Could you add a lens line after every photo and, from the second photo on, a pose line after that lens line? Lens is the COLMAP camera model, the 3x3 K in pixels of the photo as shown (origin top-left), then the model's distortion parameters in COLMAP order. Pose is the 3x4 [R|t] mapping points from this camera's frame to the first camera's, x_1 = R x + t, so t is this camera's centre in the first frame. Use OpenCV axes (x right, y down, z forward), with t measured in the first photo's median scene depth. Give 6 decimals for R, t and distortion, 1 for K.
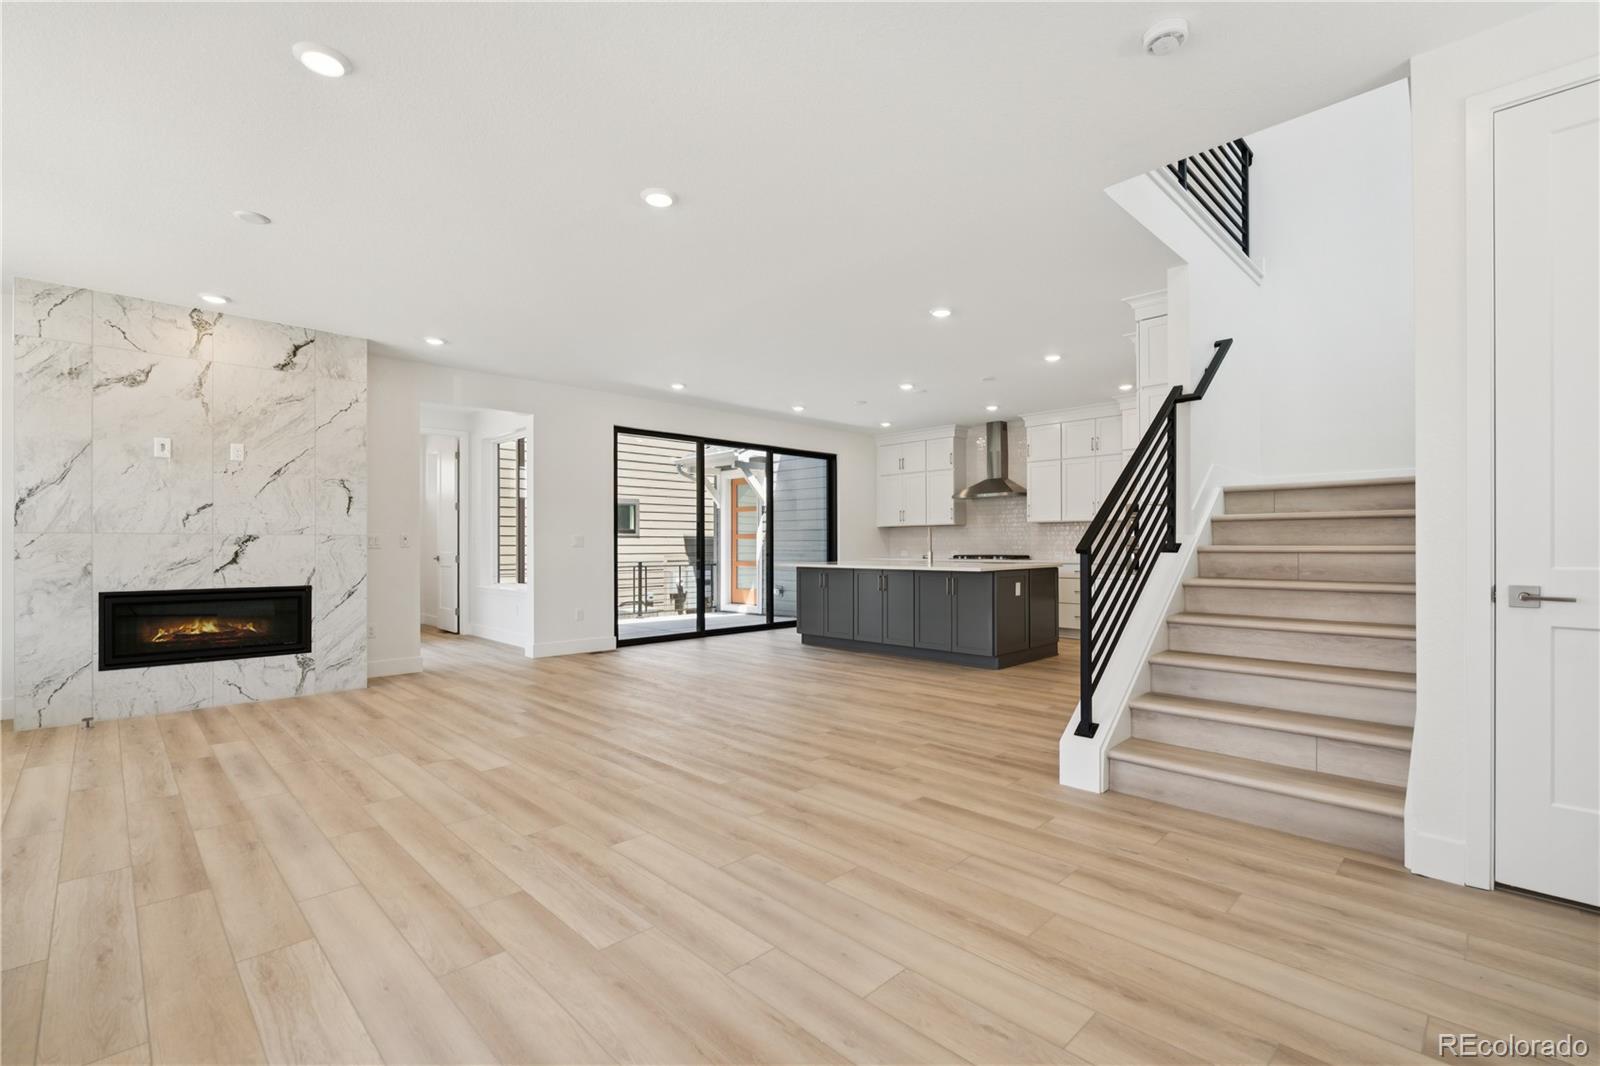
lens RADIAL K [[717.6, 0, 795.9], [0, 717.6, 541.4], [0, 0, 1]] dist [-0.003650, -0.000207]
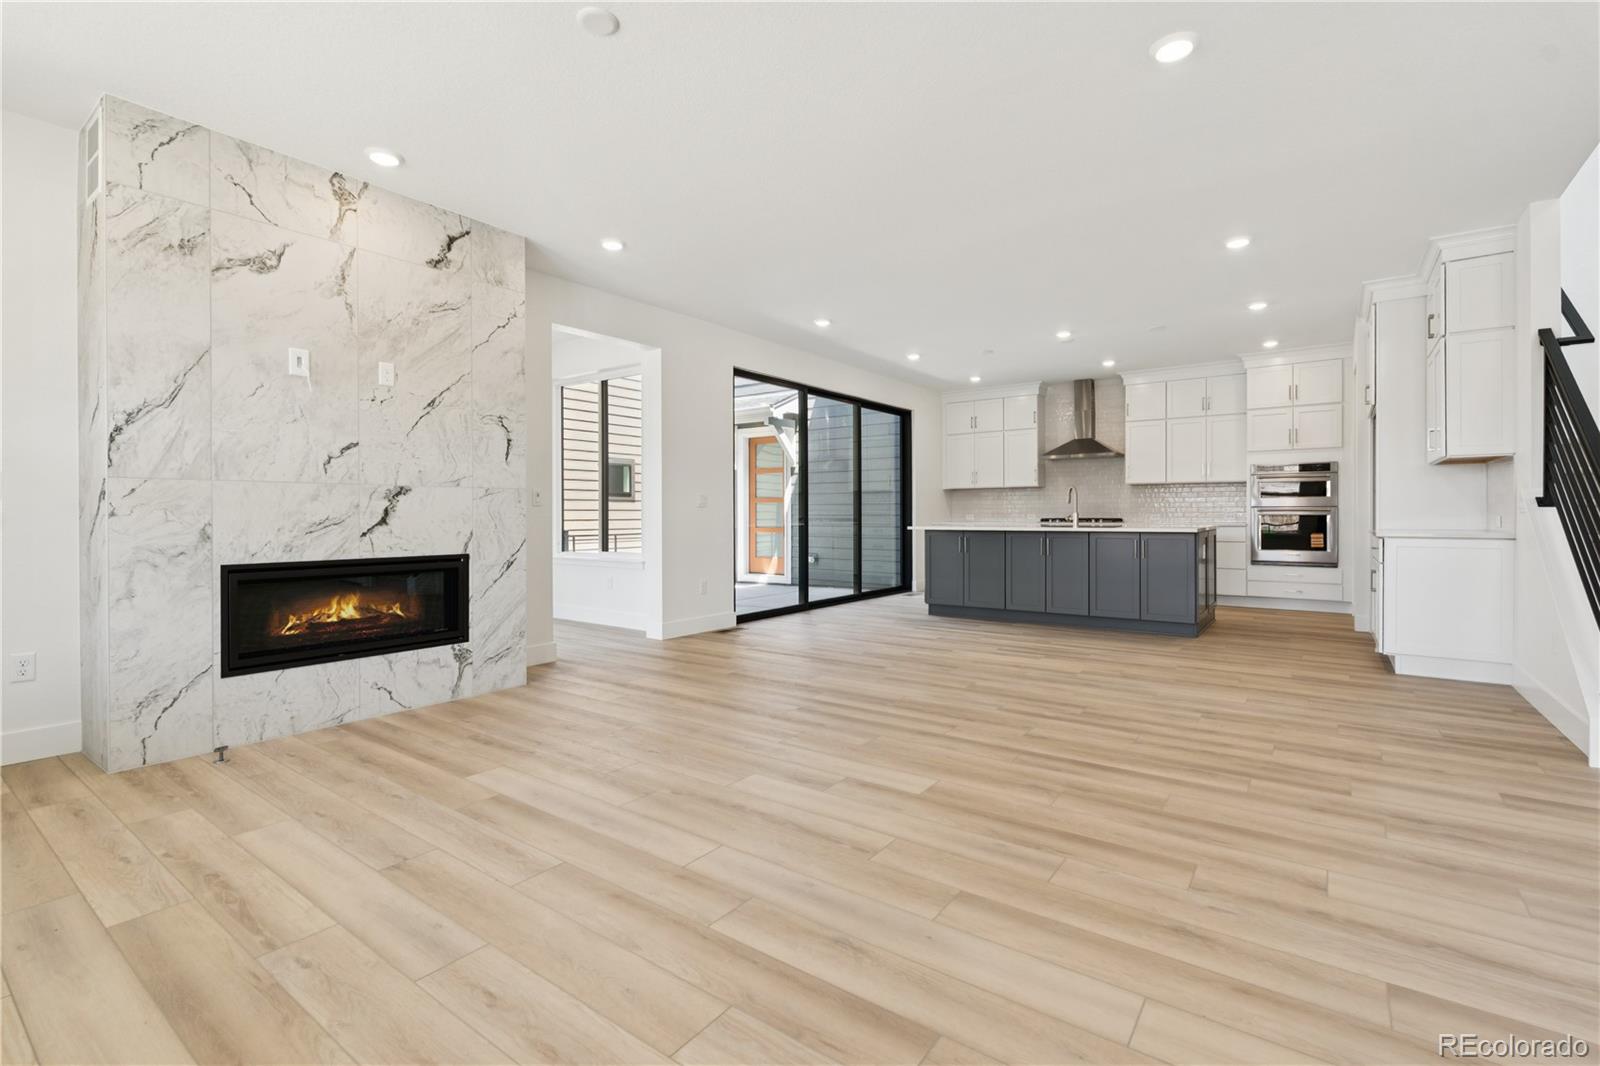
lens RADIAL K [[727.3, 0, 803.0], [0, 727.3, 514.7], [0, 0, 1]] dist [-0.003198, -0.000570]
pose [[0.986210, -0.001020, 0.165493, -0.481385], [-0.000006, 0.999981, 0.006201, 0.015989], [-0.165496, -0.006116, 0.986191, 0.189409]]
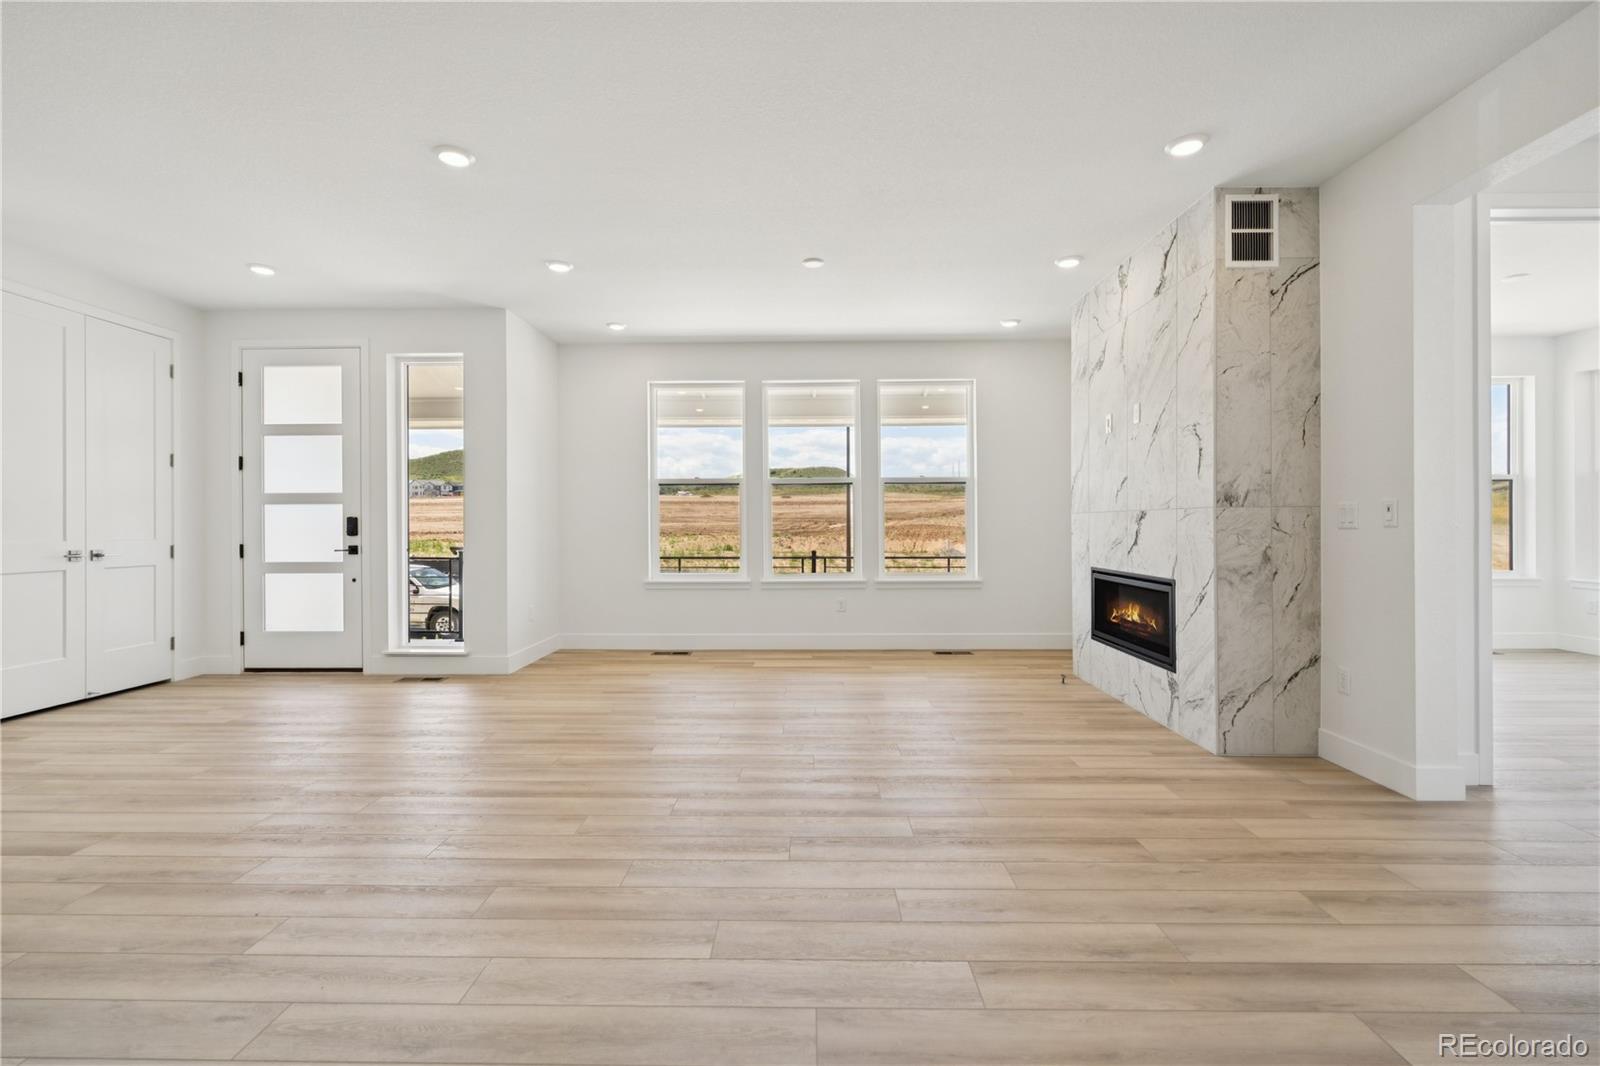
lens RADIAL K [[709.8, 0, 800.0], [0, 709.8, 533.0], [0, 0, 1]] dist [-0.003052, -0.000286]
pose [[-0.710677, 0.009663, -0.703452, 0.093599], [0.010302, 0.999941, 0.003329, 0.009279], [0.703443, -0.004881, -0.710735, 1.317242]]
